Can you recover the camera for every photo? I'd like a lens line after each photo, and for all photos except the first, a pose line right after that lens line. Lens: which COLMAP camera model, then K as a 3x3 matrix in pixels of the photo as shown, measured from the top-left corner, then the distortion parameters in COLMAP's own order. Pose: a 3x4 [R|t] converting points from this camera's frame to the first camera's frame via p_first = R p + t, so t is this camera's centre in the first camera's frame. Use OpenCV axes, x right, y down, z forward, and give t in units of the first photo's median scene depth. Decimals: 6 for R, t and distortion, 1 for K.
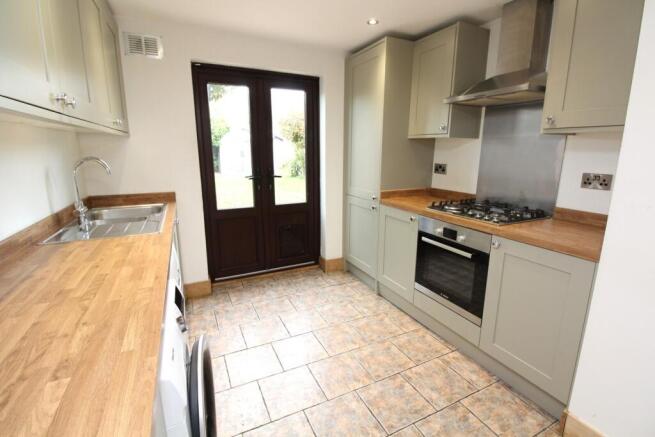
lens RADIAL K [[303.2, 0, 327.8], [0, 303.2, 213.7], [0, 0, 1]] dist [0.012754, -0.022249]
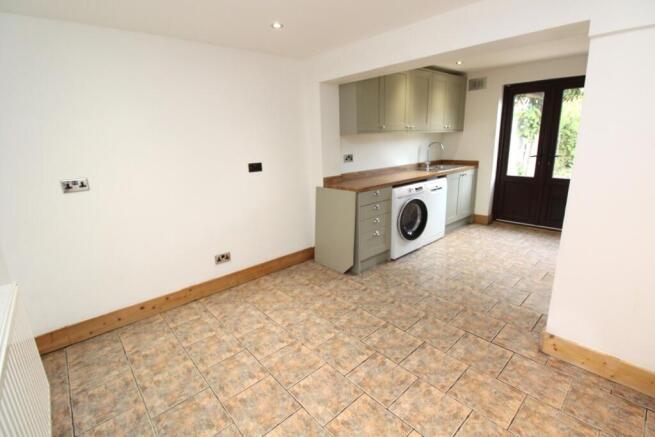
lens RADIAL K [[303.2, 0, 327.8], [0, 303.2, 213.7], [0, 0, 1]] dist [0.012754, -0.022249]
pose [[0.282296, 0.219222, -0.933944, 0.917851], [-0.165884, 0.970030, 0.177552, 0.055763], [0.944877, 0.104804, 0.310201, -0.350640]]
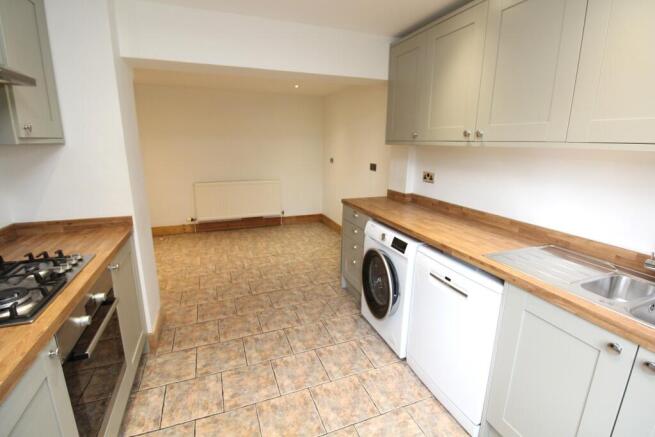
lens RADIAL K [[303.2, 0, 327.8], [0, 303.2, 213.7], [0, 0, 1]] dist [0.012754, -0.022249]
pose [[-0.996568, -0.032223, 0.076251, -0.079027], [0.003524, 0.903780, 0.427984, -0.255306], [-0.082705, 0.426783, -0.900564, 1.015148]]
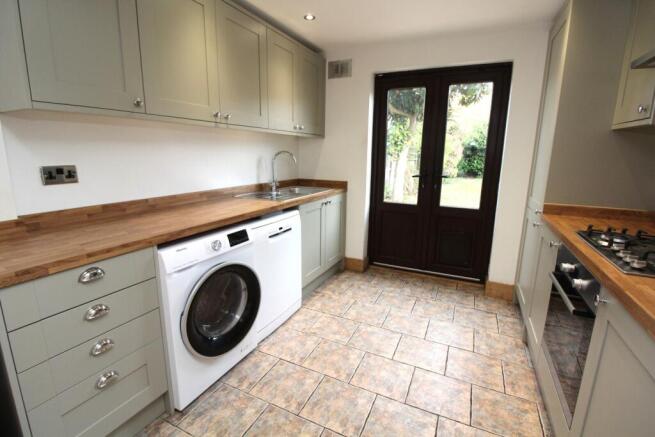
lens RADIAL K [[303.2, 0, 327.8], [0, 303.2, 213.7], [0, 0, 1]] dist [0.012754, -0.022249]
pose [[0.623162, 0.158719, -0.765818, 0.389885], [-0.173201, 0.982884, 0.062770, -0.005521], [0.762673, 0.093524, 0.639987, 0.133663]]
